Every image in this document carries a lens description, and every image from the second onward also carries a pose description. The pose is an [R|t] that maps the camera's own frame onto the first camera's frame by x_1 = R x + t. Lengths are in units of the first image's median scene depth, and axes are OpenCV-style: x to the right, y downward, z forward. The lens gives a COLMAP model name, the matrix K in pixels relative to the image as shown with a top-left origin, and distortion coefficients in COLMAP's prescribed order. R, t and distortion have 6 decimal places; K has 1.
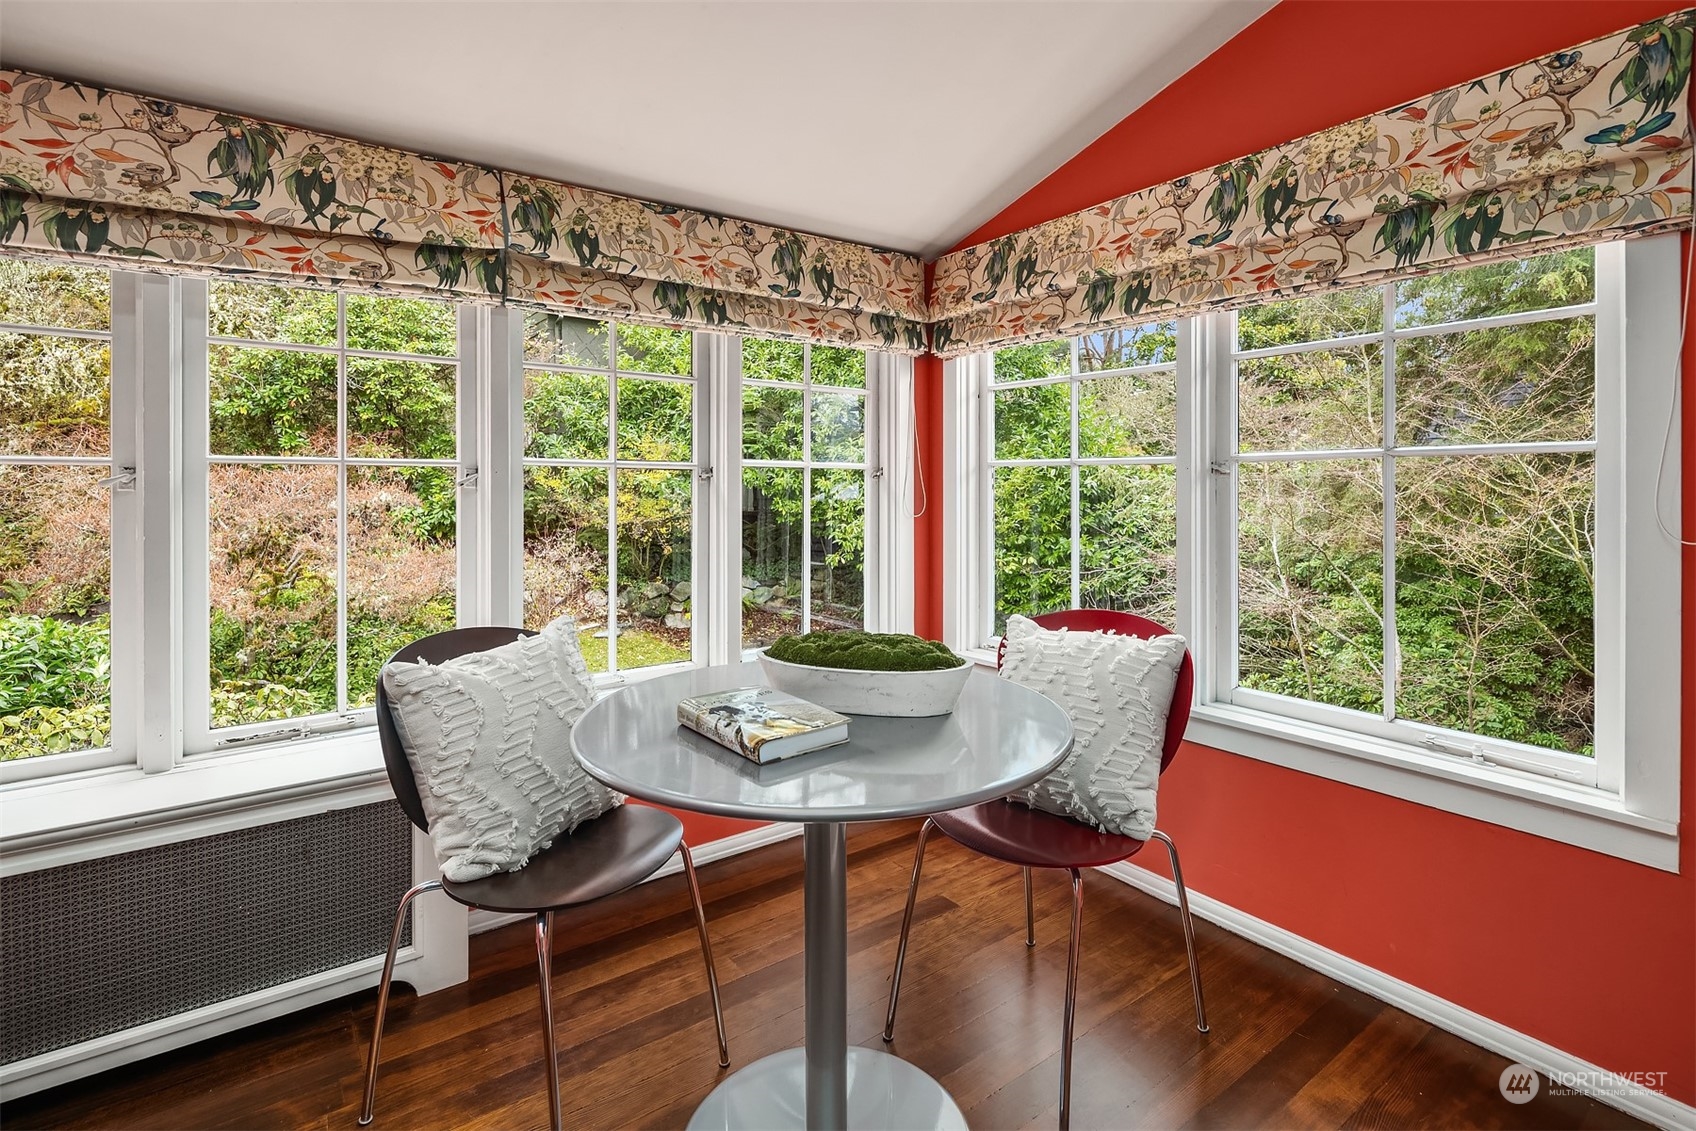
lens RADIAL K [[831.5, 0, 846.9], [0, 831.5, 493.2], [0, 0, 1]] dist [-0.003764, -0.000165]
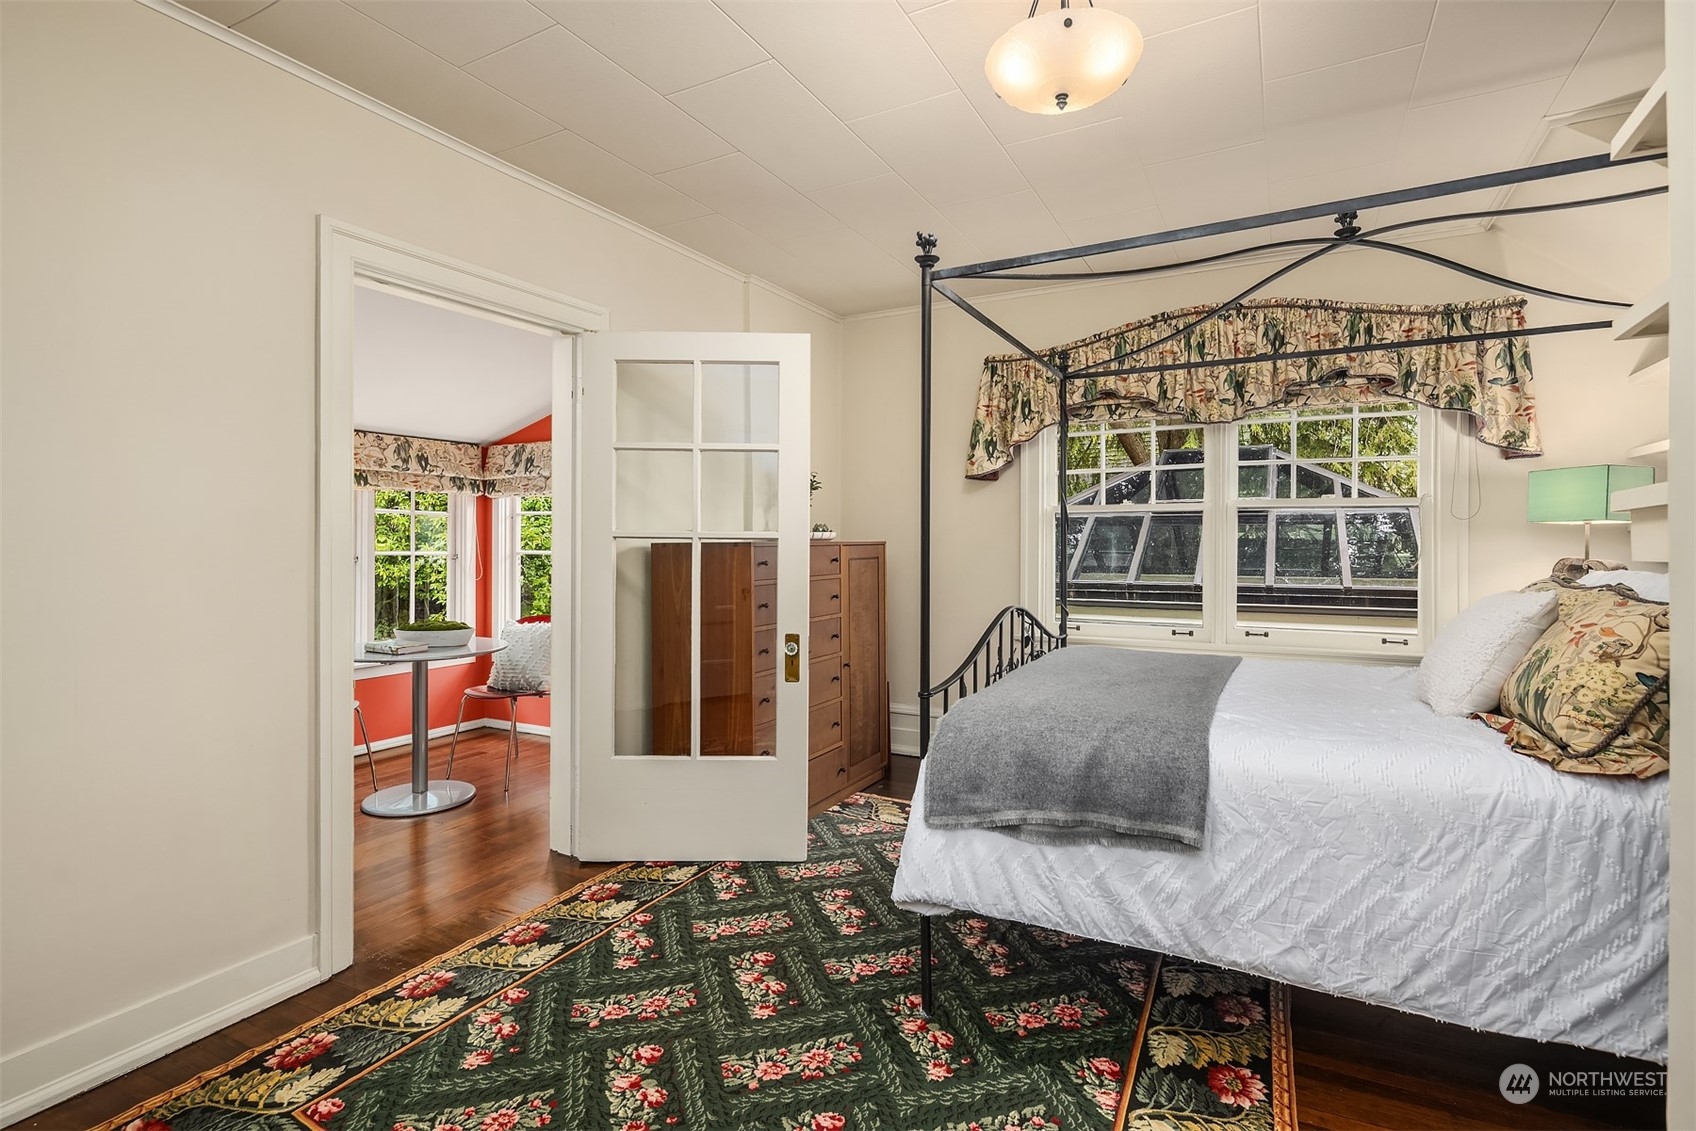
lens RADIAL K [[831.5, 0, 840.0], [0, 831.5, 554.4], [0, 0, 1]] dist [-0.003764, -0.000165]
pose [[0.910436, 0.001775, 0.413647, 0.056668], [-0.002032, 0.999998, 0.000183, -0.036185], [-0.413646, -0.001007, 0.910437, -1.156839]]
